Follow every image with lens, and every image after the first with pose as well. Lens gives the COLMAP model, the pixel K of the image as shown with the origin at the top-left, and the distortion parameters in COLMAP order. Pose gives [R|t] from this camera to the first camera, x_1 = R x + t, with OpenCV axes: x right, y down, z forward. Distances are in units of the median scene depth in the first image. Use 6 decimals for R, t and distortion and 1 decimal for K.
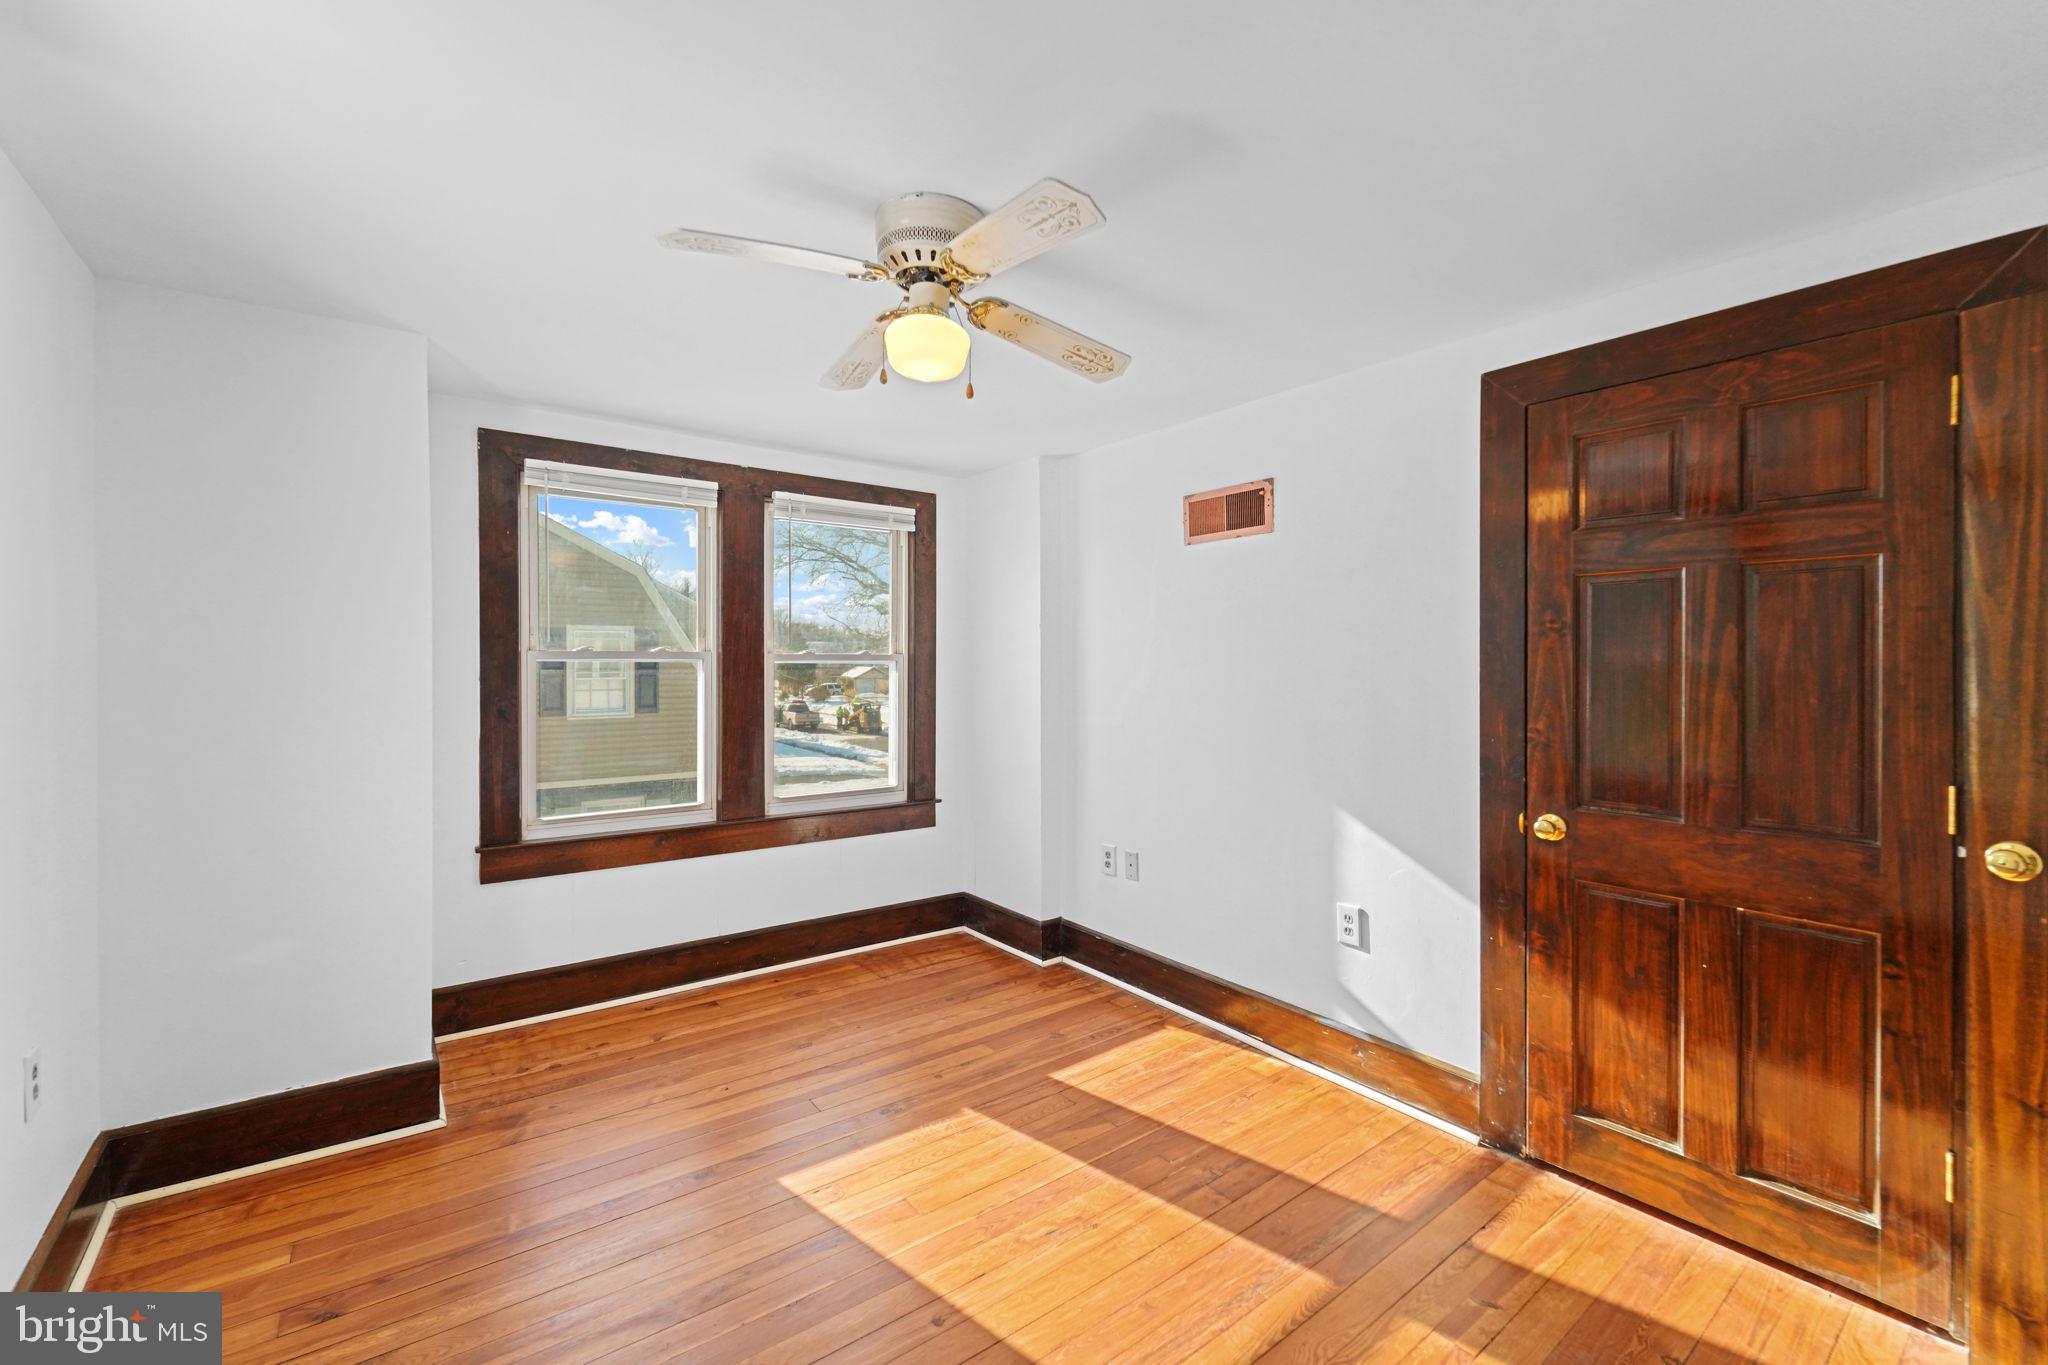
lens RADIAL K [[841.4, 0, 1006.0], [0, 841.4, 672.6], [0, 0, 1]] dist [0.002601, -0.002995]
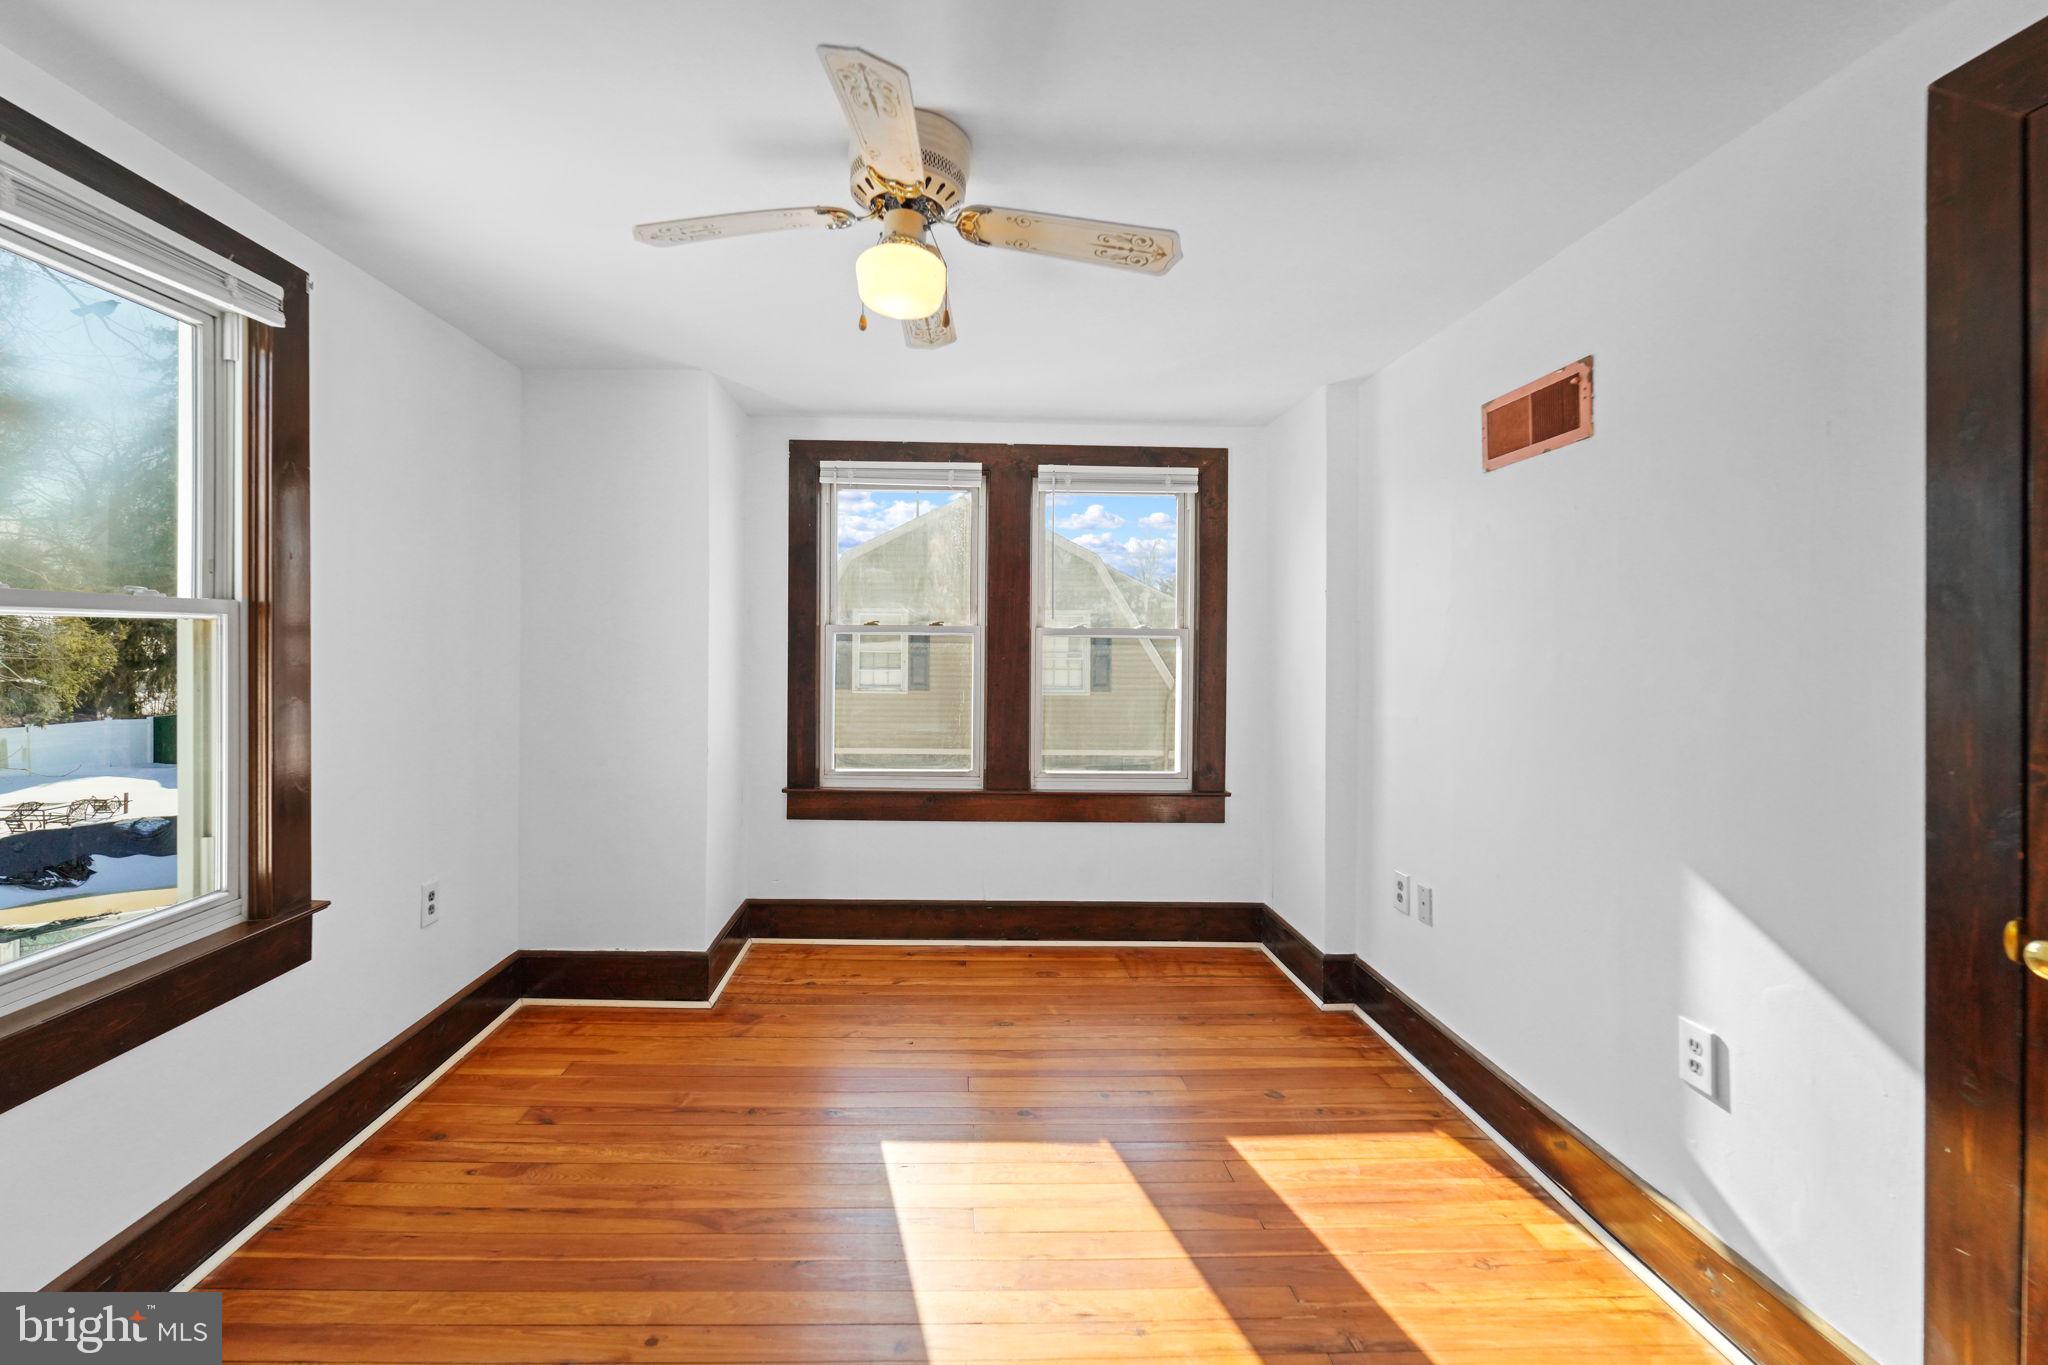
lens RADIAL K [[841.4, 0, 984.3], [0, 841.4, 651.5], [0, 0, 1]] dist [0.002601, -0.002995]
pose [[0.819470, 0.010549, -0.573025, 0.291390], [-0.015032, 0.999882, -0.003089, 0.011430], [0.572925, 0.011145, 0.819532, 0.171656]]
